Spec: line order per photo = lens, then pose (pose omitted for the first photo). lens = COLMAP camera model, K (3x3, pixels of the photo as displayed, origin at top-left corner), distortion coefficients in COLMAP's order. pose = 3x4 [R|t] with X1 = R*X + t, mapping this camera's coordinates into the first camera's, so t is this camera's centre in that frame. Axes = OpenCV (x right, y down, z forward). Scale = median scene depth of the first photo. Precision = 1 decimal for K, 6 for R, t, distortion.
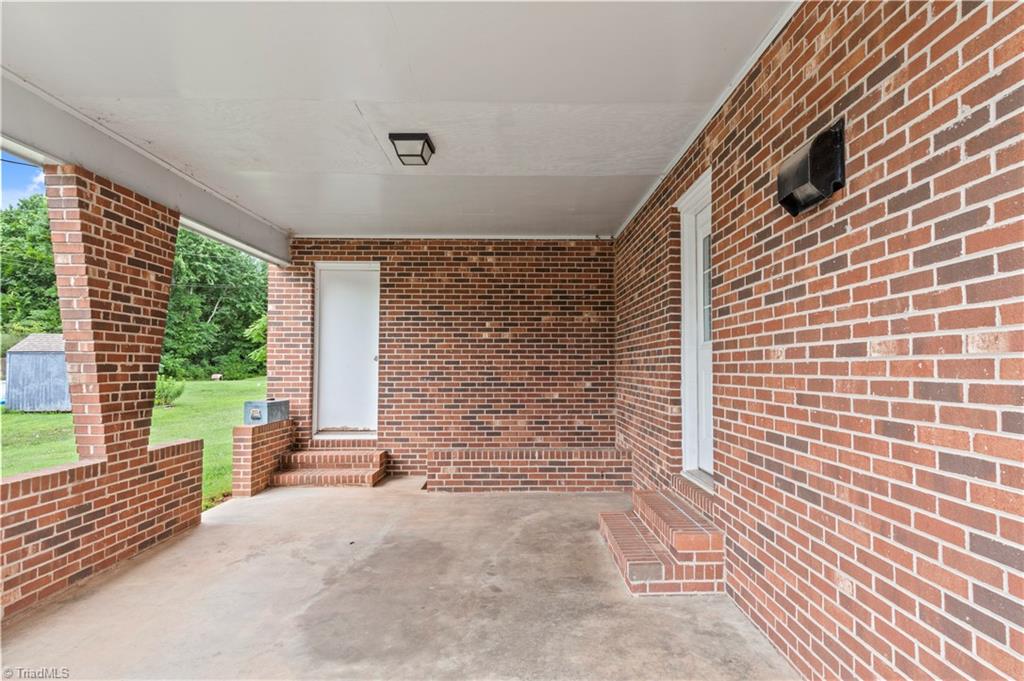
lens RADIAL K [[551.7, 0, 522.0], [0, 551.7, 355.1], [0, 0, 1]] dist [0.004376, -0.000542]
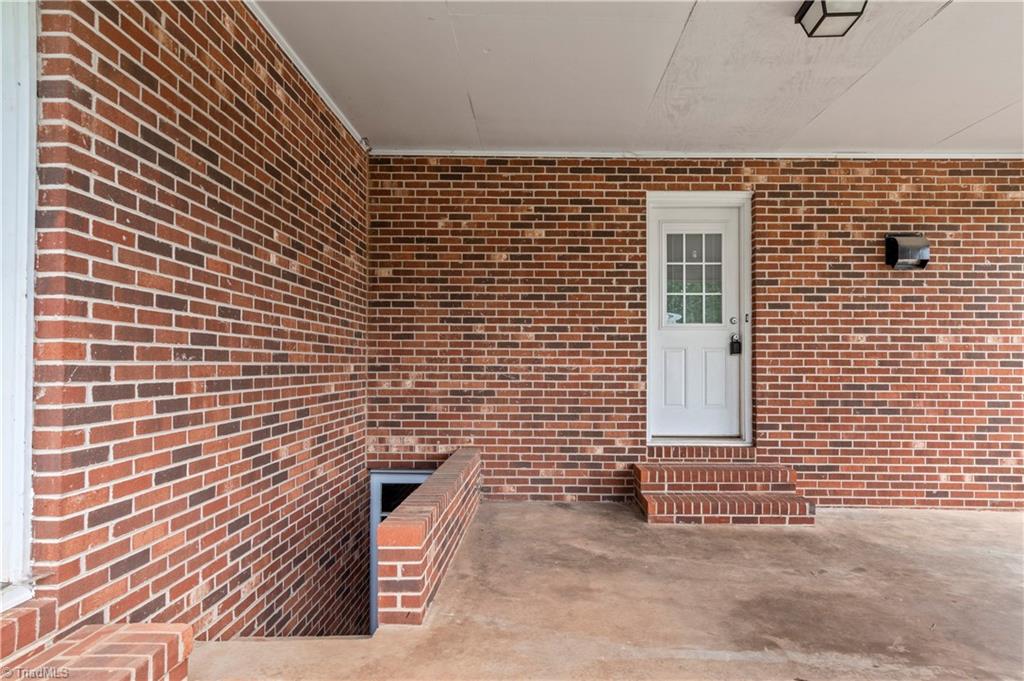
lens RADIAL K [[551.7, 0, 531.7], [0, 551.7, 356.1], [0, 0, 1]] dist [0.004376, -0.000542]
pose [[0.005277, 0.015477, 0.999866, -0.903679], [-0.029418, 0.999450, -0.015315, 0.076817], [-0.999553, -0.029333, 0.005729, 1.404436]]
